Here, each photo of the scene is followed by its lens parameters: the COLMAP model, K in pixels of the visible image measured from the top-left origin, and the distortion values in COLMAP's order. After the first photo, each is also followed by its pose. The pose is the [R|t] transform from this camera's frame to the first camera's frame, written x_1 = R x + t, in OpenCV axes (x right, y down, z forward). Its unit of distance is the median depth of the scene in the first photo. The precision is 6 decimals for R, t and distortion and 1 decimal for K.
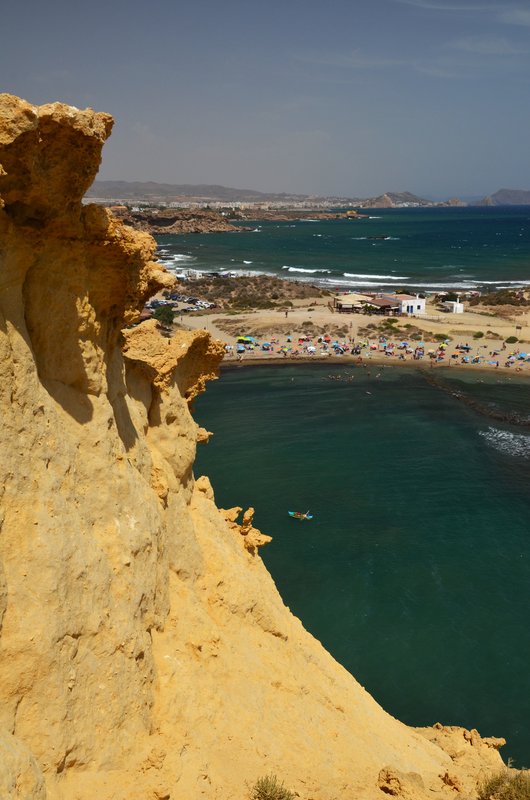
lens RADIAL K [[801.1, 0, 268.4], [0, 801.1, 420.3], [0, 0, 1]] dist [-0.028366, 0.003890]
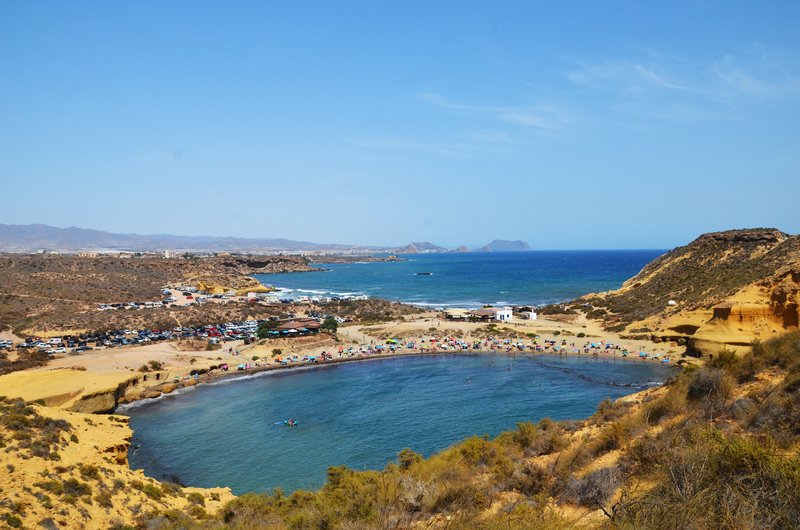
lens RADIAL K [[628.8, 0, 395.3], [0, 628.8, 277.0], [0, 0, 1]] dist [-0.163151, 0.135524]
pose [[0.993219, -0.013495, 0.115475, -0.139433], [0.038810, 0.974751, -0.219895, 0.026244], [-0.109592, 0.222886, 0.968665, -0.052944]]
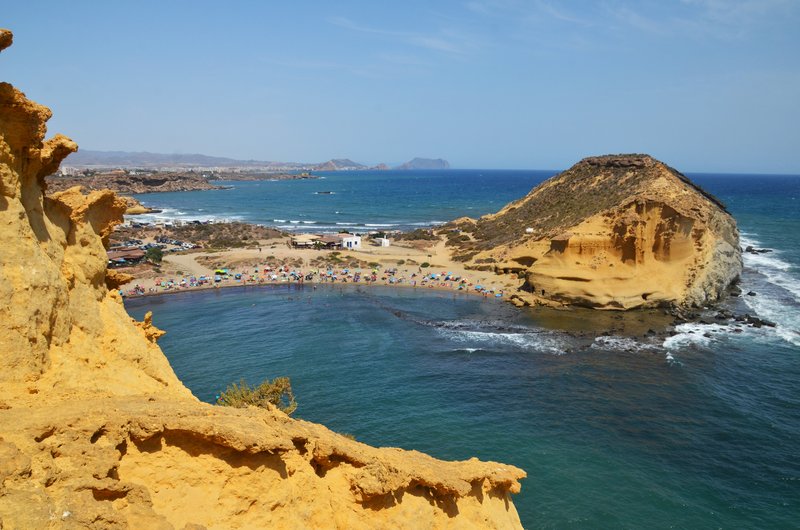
lens RADIAL K [[628.8, 0, 395.3], [0, 628.8, 277.0], [0, 0, 1]] dist [-0.163151, 0.135524]
pose [[0.970975, -0.034750, 0.236645, 0.005120], [0.056232, 0.994823, -0.084642, 0.005567], [-0.232479, 0.095492, 0.967902, -0.007646]]
